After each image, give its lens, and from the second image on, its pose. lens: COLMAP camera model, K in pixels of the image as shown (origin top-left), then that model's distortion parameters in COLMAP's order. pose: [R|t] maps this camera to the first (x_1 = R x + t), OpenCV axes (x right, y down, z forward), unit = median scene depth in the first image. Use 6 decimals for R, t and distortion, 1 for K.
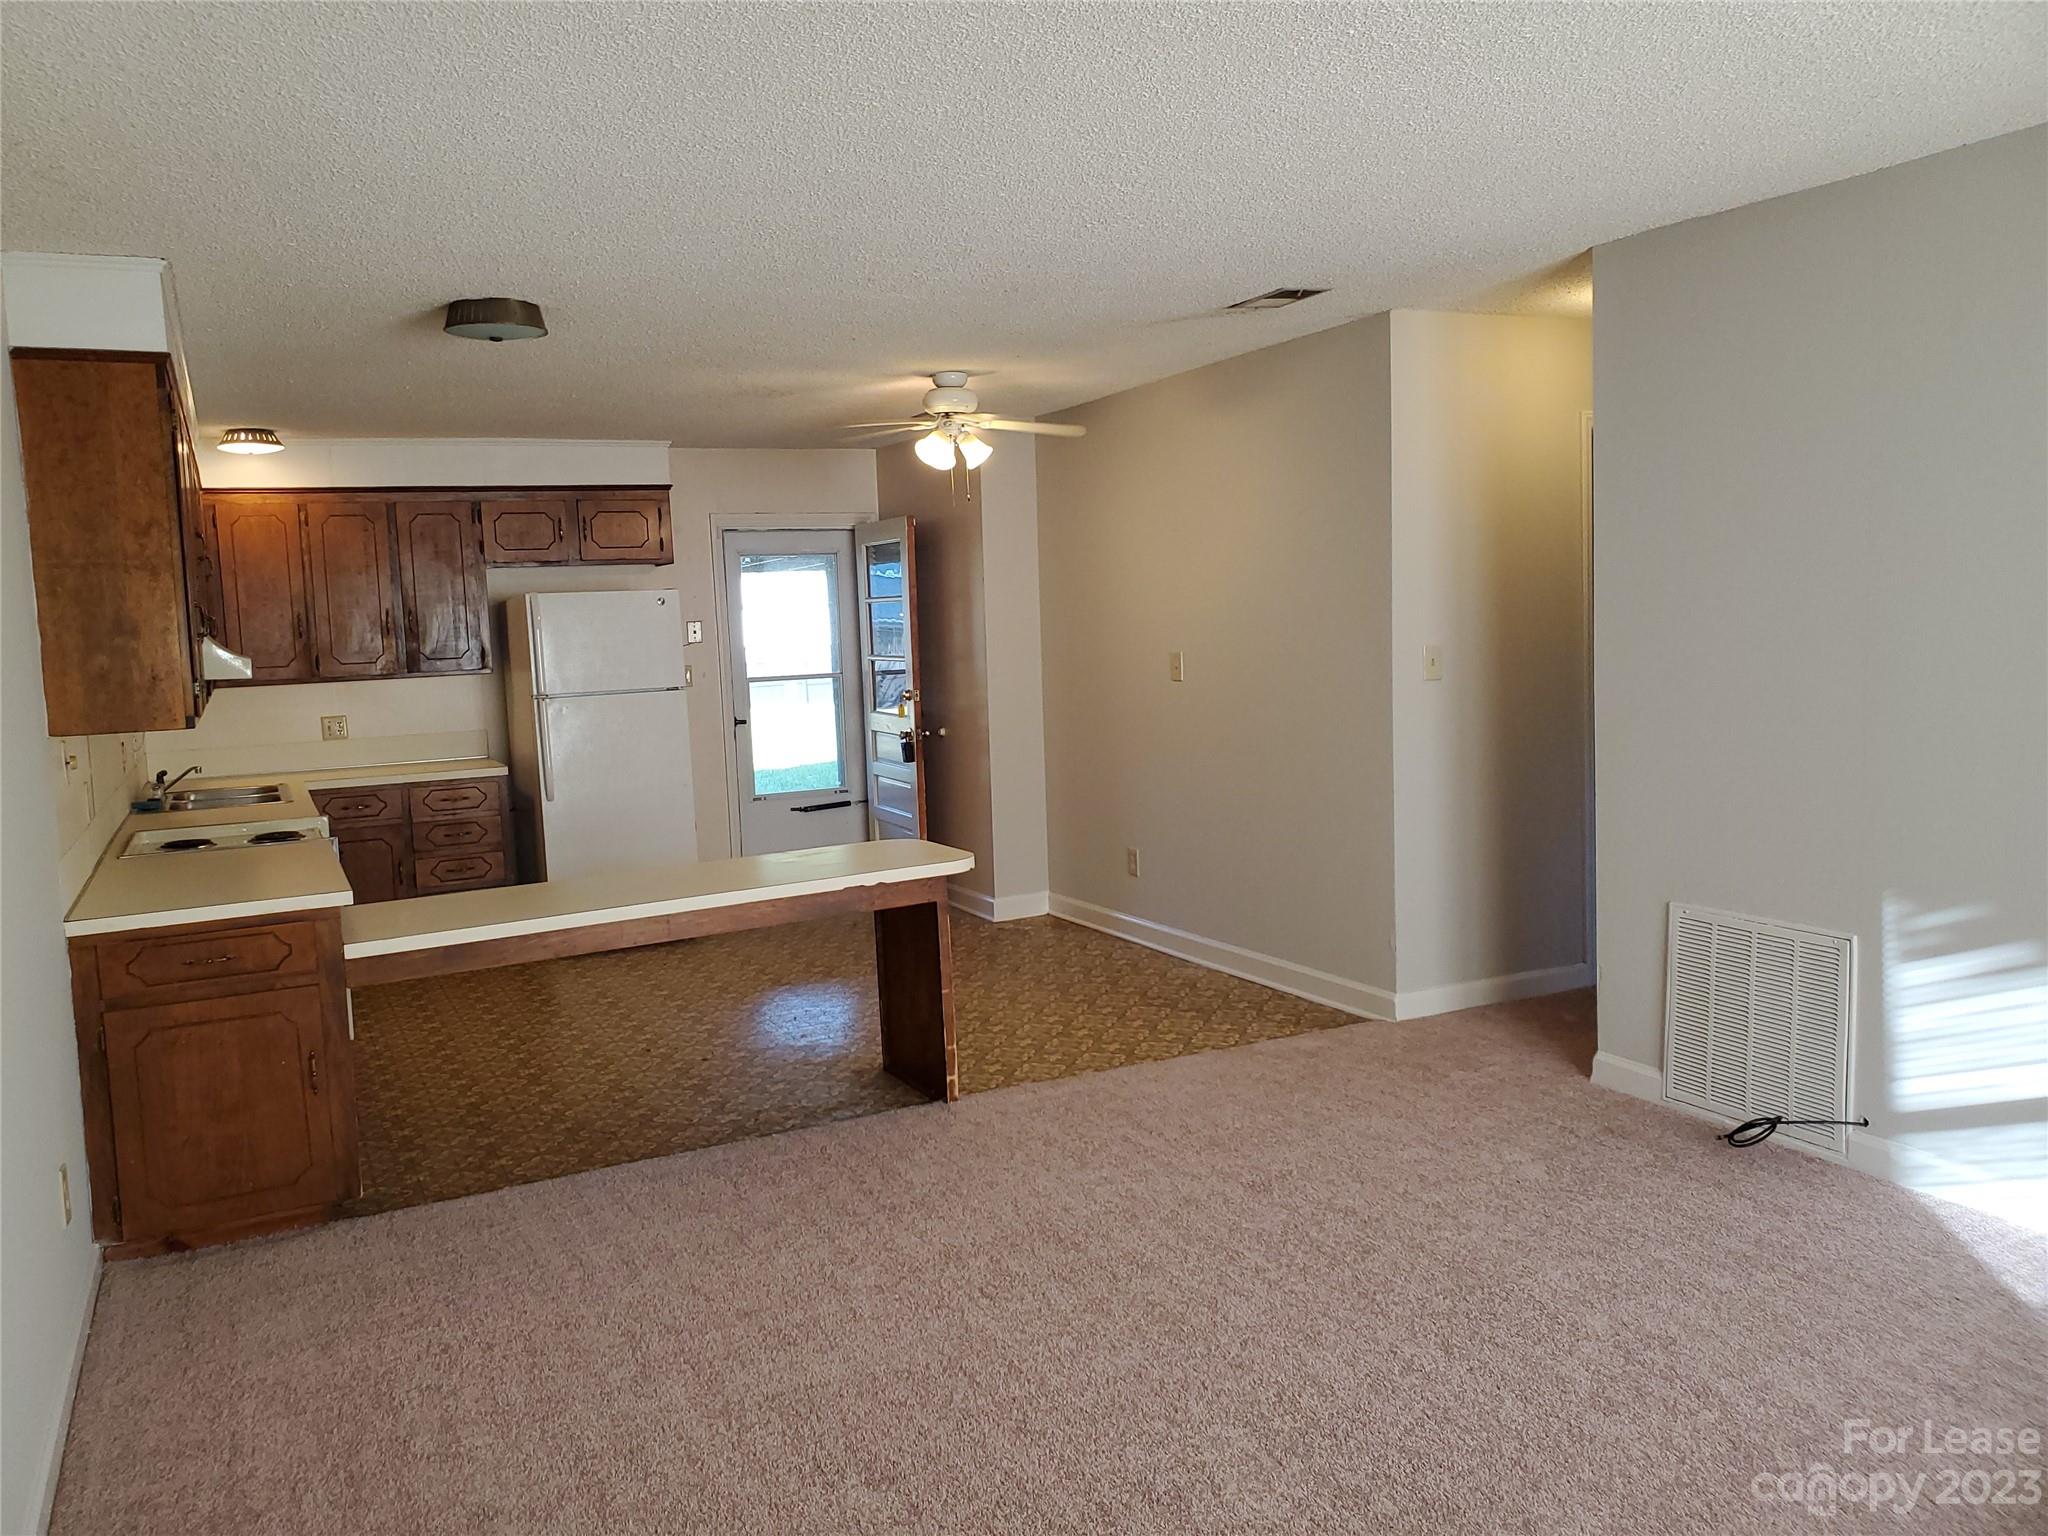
lens RADIAL K [[1593.6, 0, 1015.3], [0, 1593.6, 759.1], [0, 0, 1]] dist [0.030817, -0.016875]
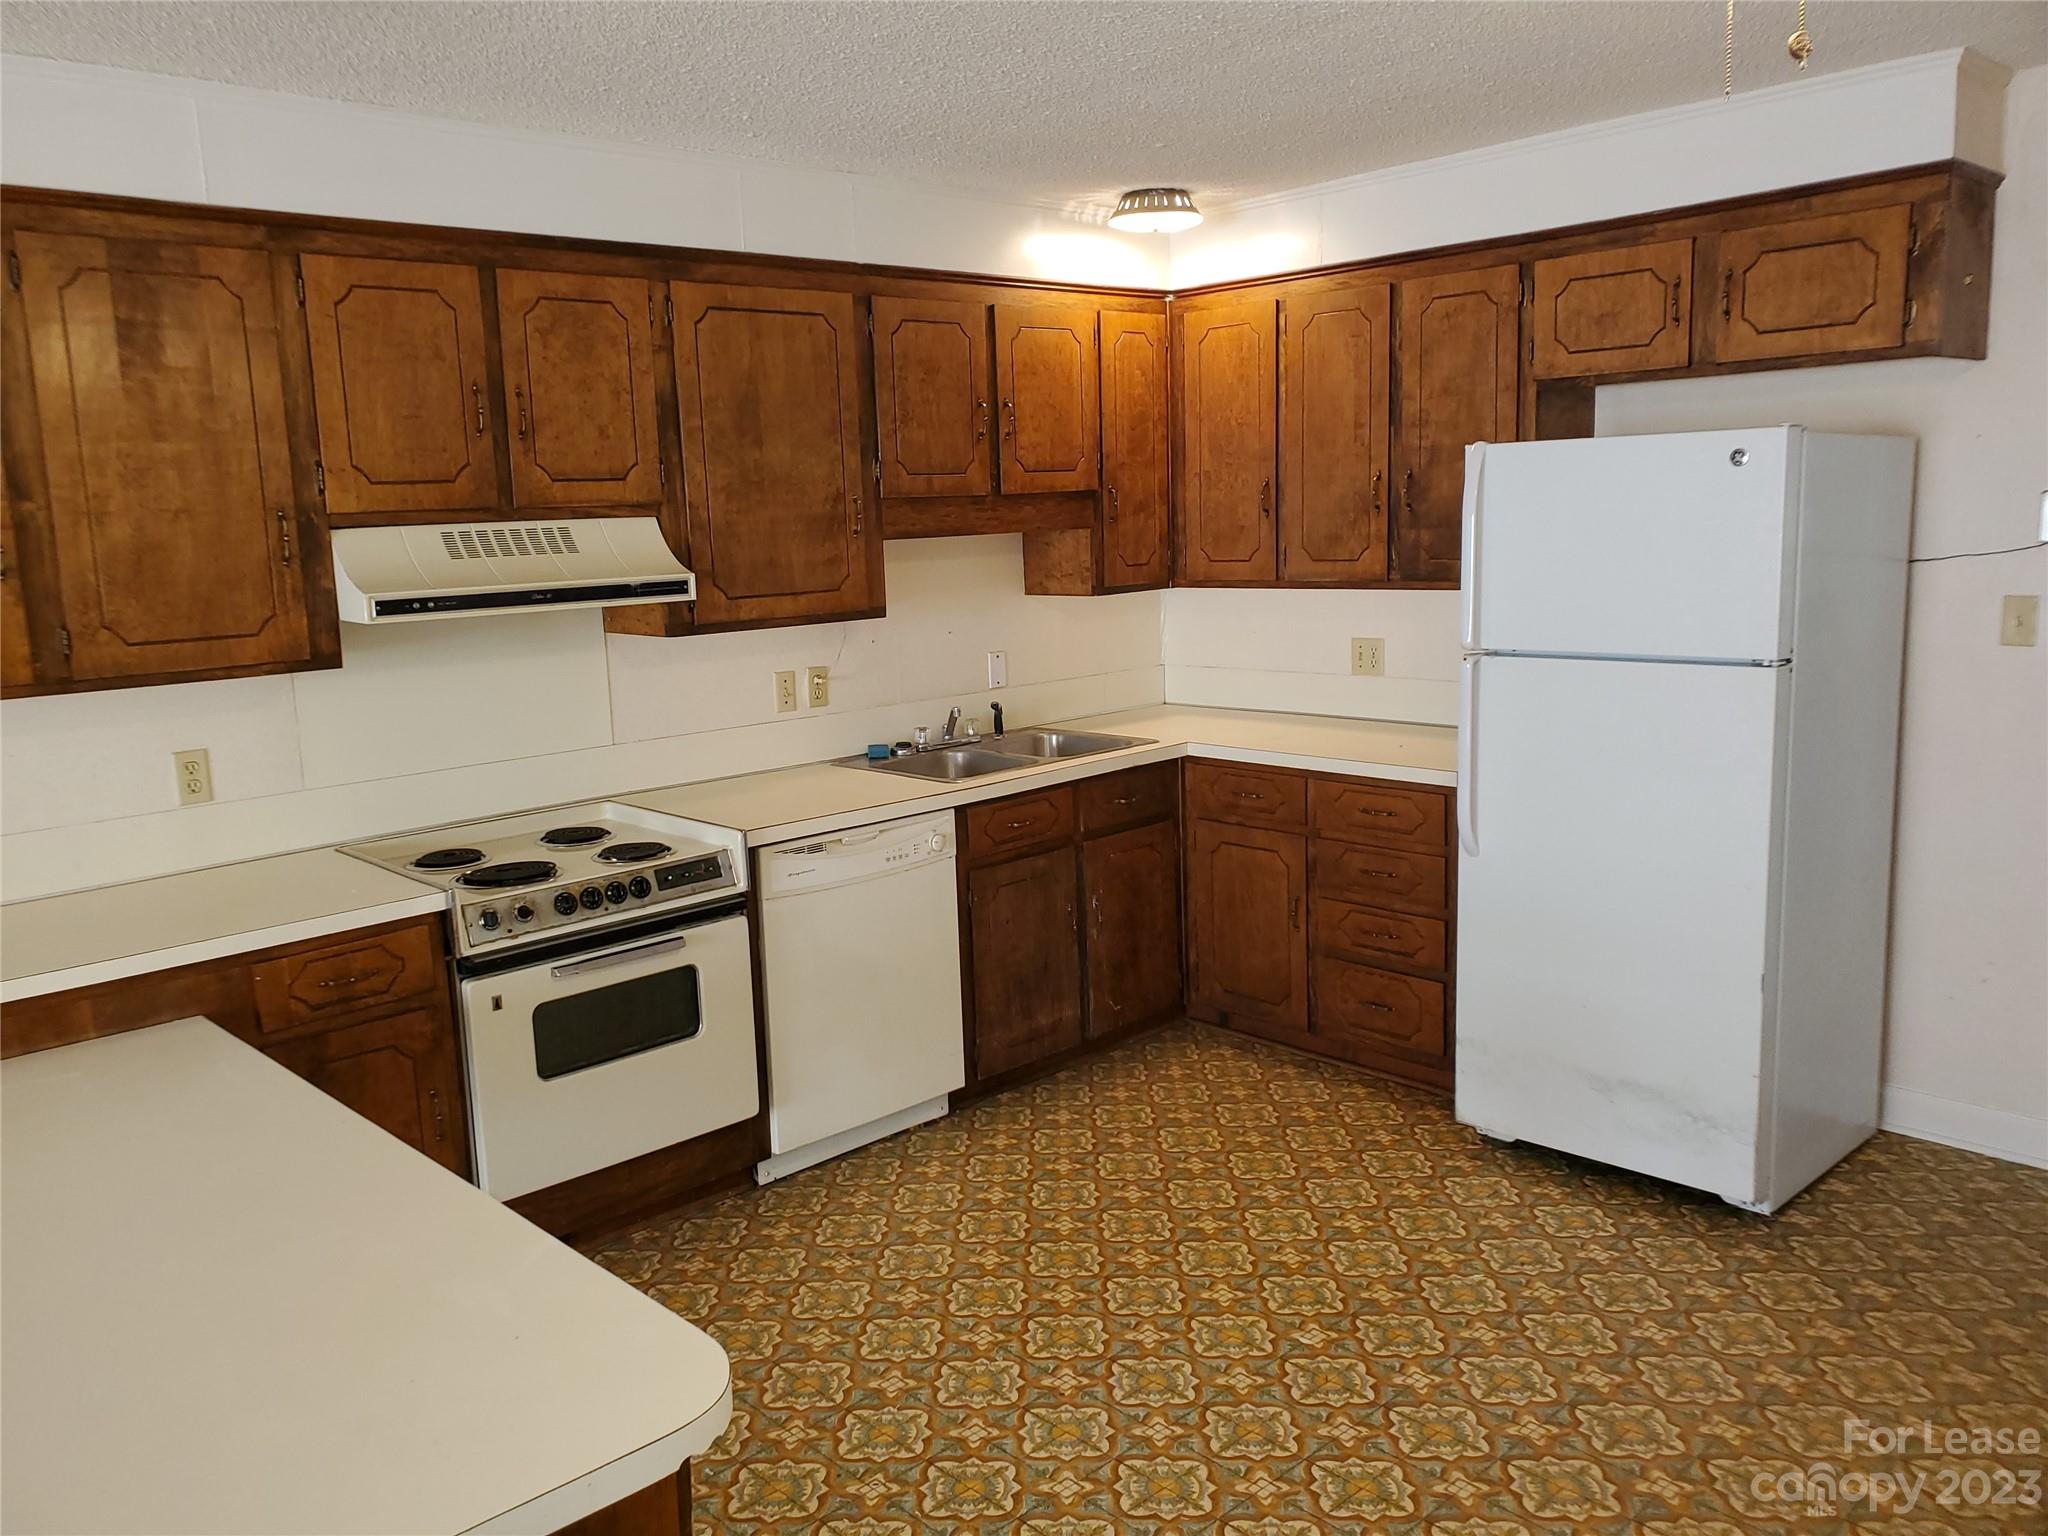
lens RADIAL K [[1593.6, 0, 1005.3], [0, 1593.6, 750.9], [0, 0, 1]] dist [0.030817, -0.016875]
pose [[0.287995, 0.179937, -0.940575, 0.144053], [-0.070105, 0.983515, 0.166687, -0.080541], [0.955062, 0.017934, 0.295862, 0.699021]]
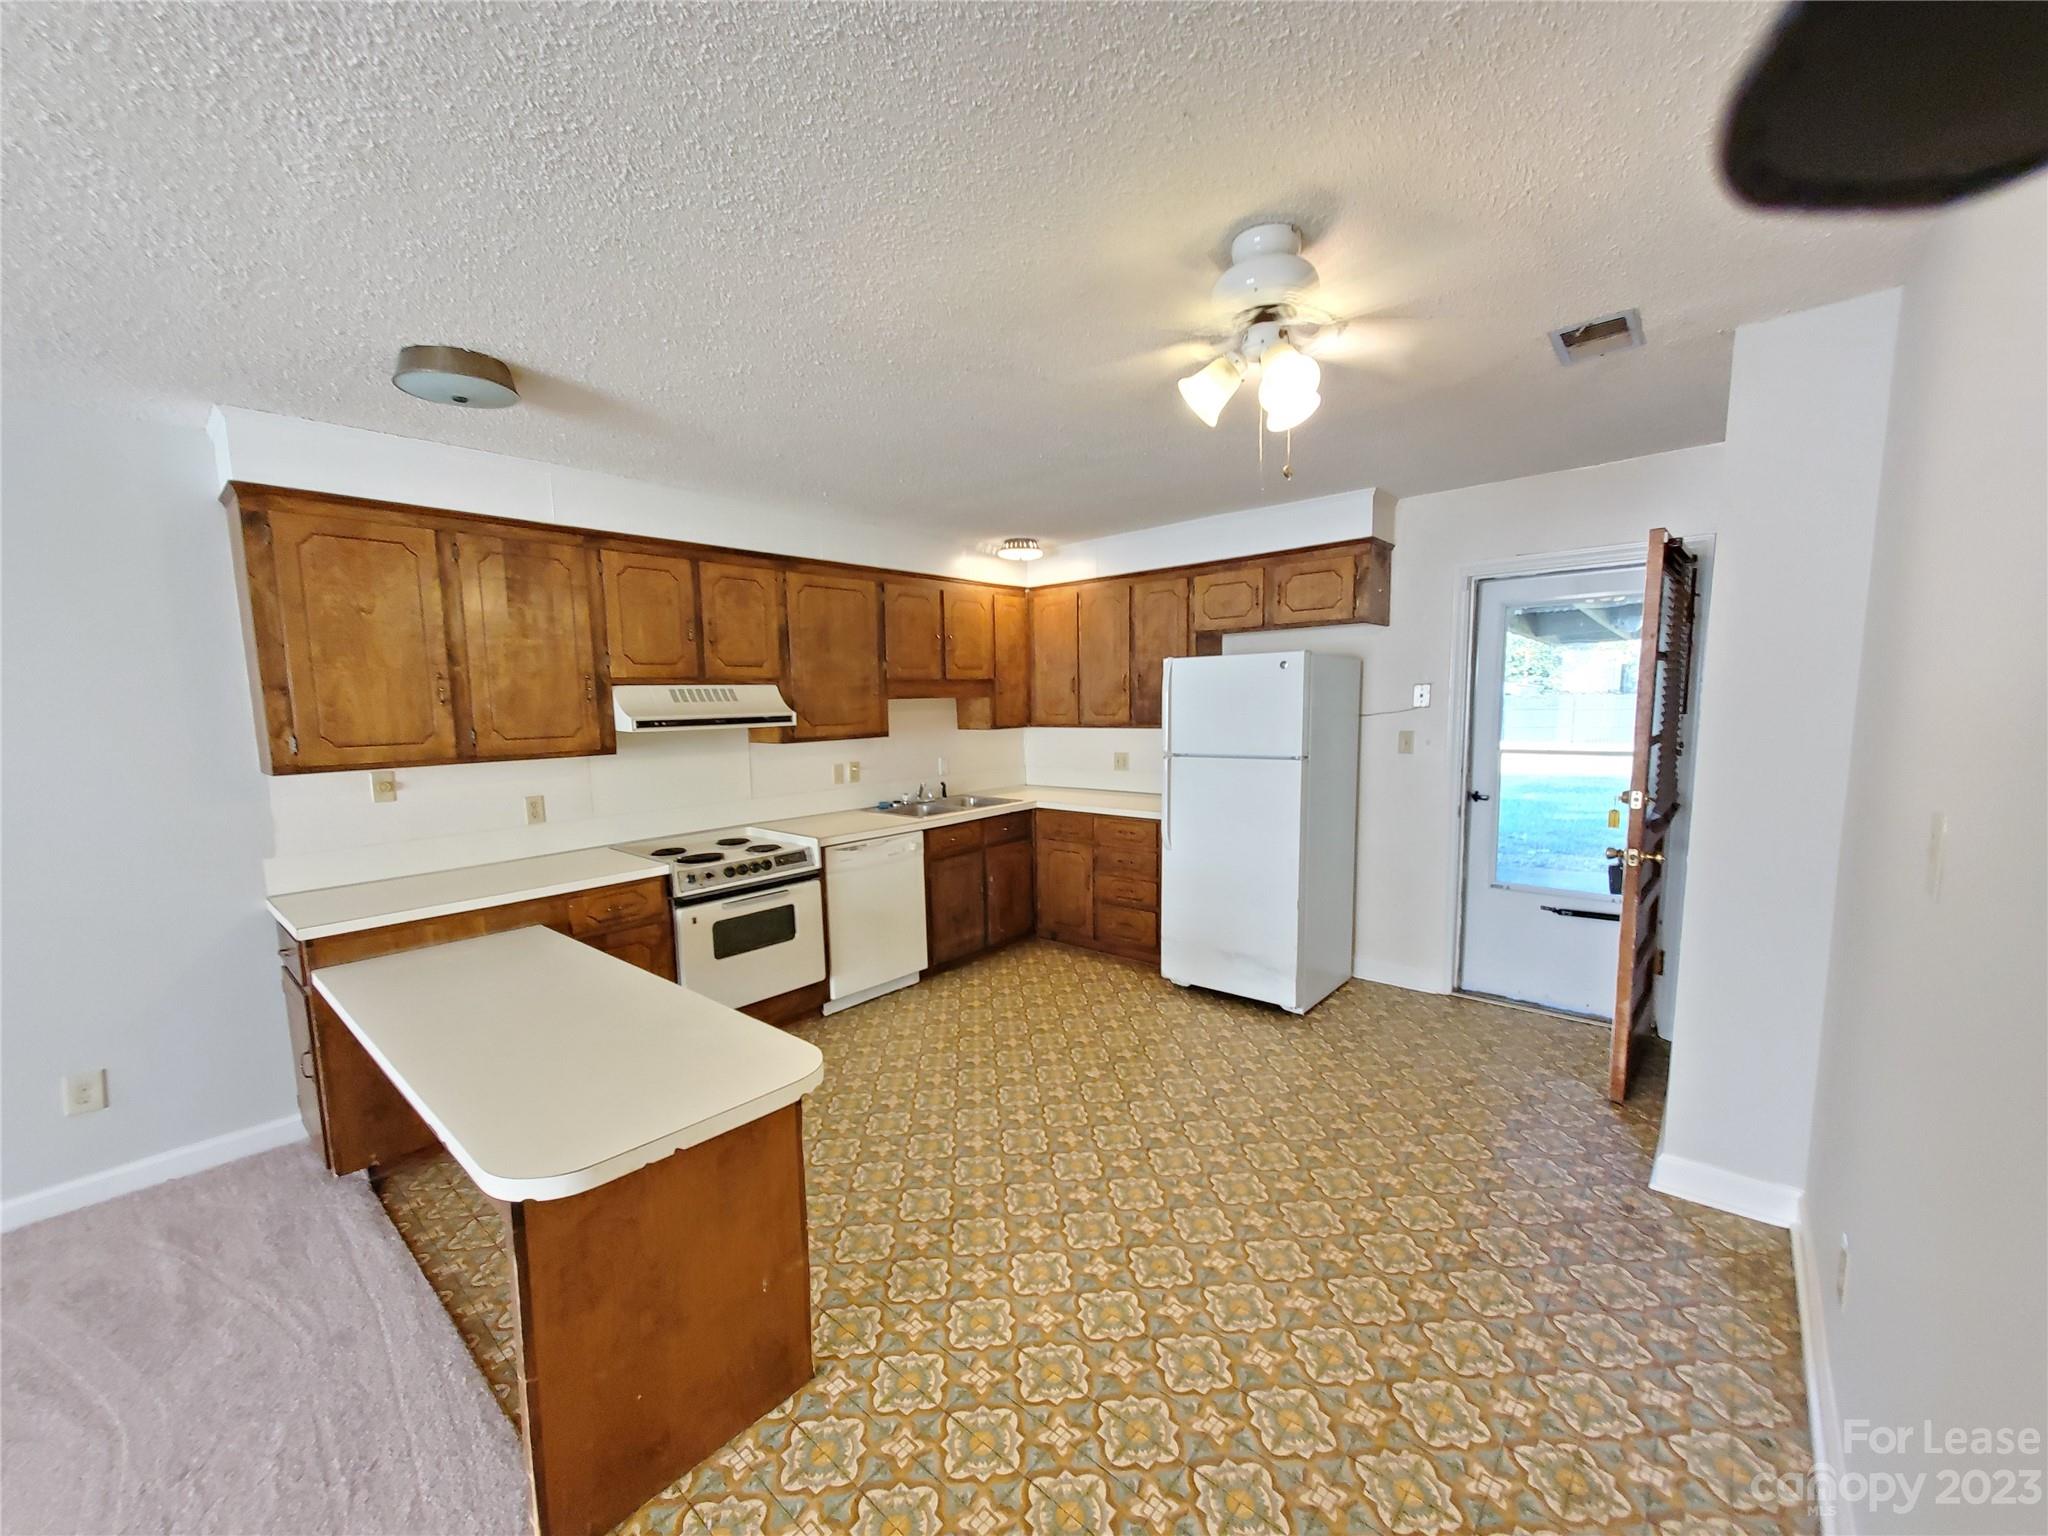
lens RADIAL K [[801.1, 0, 1030.5], [0, 801.1, 787.4], [0, 0, 1]] dist [0.005450, -0.000379]
pose [[0.386090, 0.137642, -0.912134, 0.167346], [-0.087030, 0.989830, 0.112528, -0.068404], [0.918347, 0.035937, 0.394142, 0.690673]]
